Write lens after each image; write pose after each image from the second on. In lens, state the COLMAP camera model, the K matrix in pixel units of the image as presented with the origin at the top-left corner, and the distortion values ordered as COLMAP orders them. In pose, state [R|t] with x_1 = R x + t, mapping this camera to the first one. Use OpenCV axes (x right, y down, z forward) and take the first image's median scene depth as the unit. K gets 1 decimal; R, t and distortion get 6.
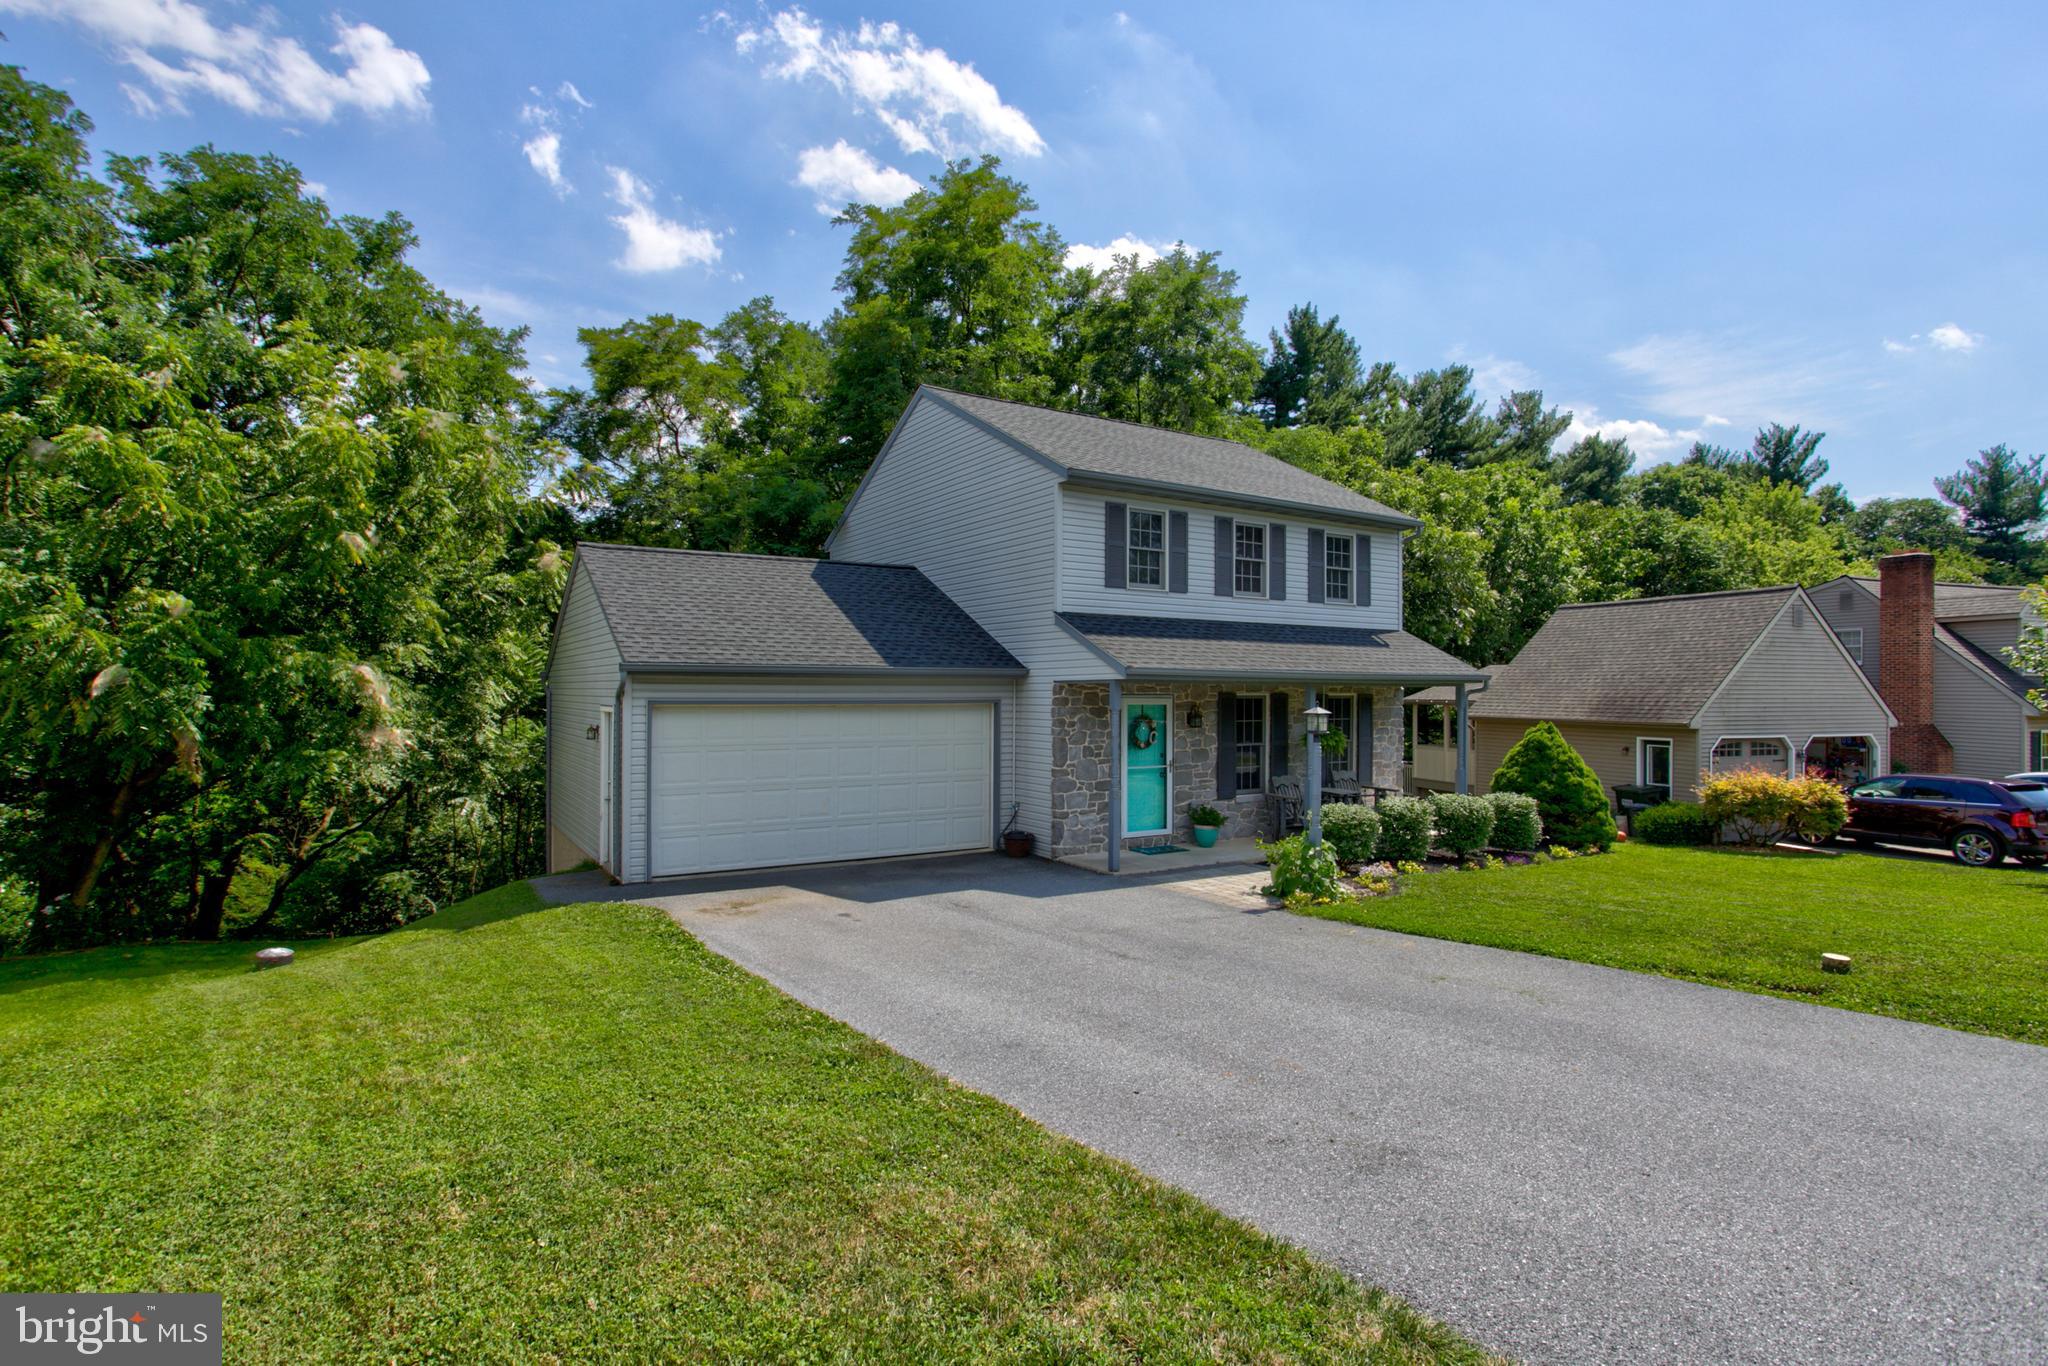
lens RADIAL K [[992.0, 0, 1019.0], [0, 992.0, 688.7], [0, 0, 1]] dist [-0.053376, 0.026921]
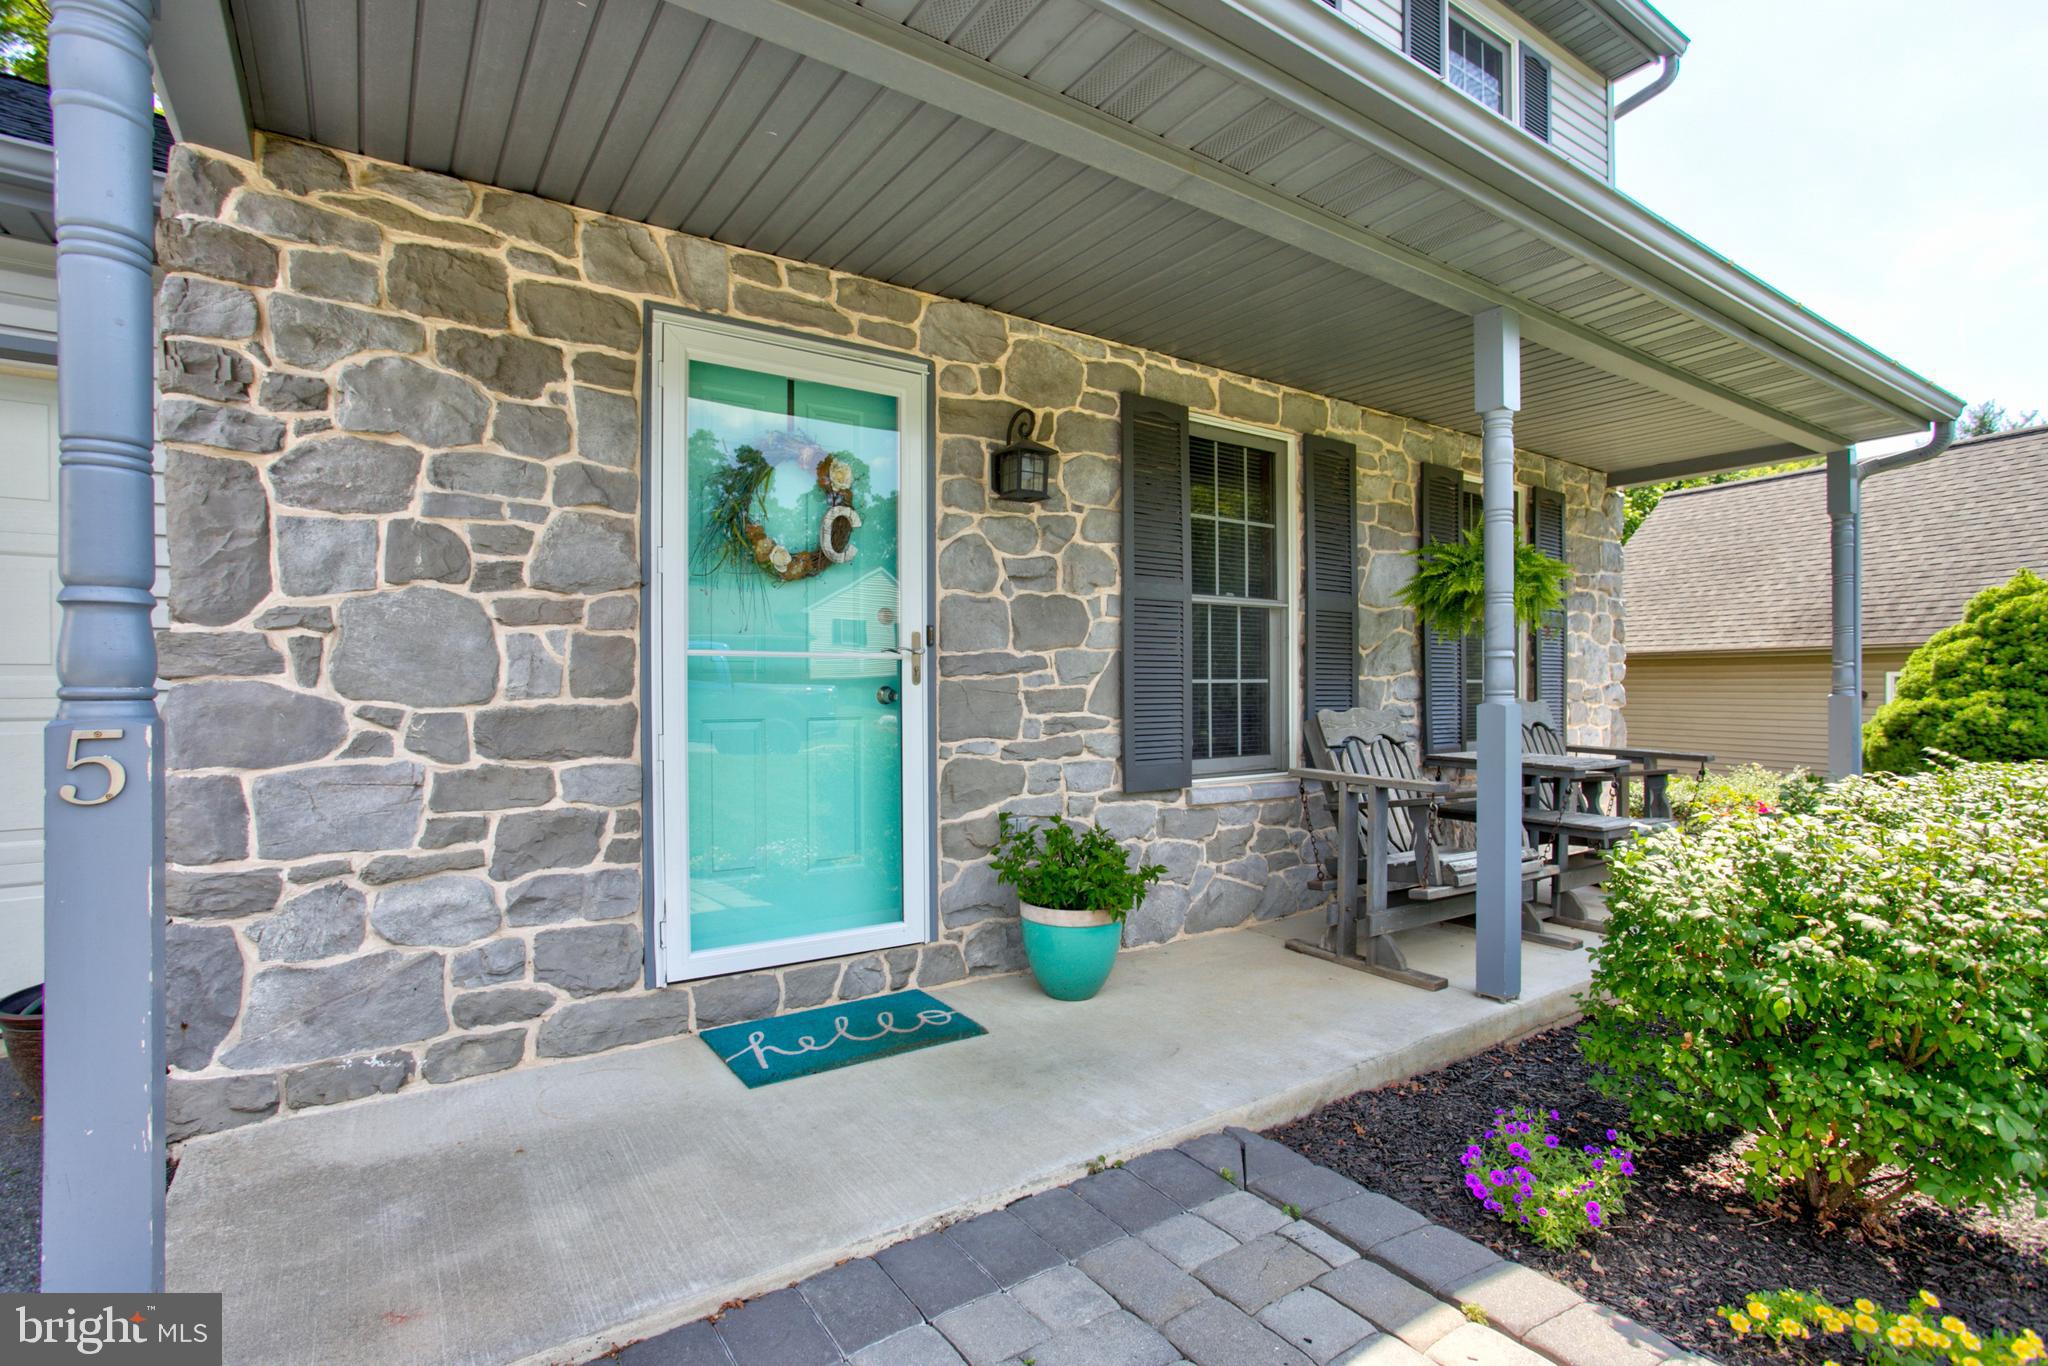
lens RADIAL K [[992.0, 0, 1019.0], [0, 992.0, 688.7], [0, 0, 1]] dist [-0.053376, 0.026921]
pose [[0.998689, -0.006455, 0.050773, 0.163513], [0.005967, 0.999935, 0.009753, 0.082548], [-0.050832, -0.009437, 0.998663, 0.752976]]
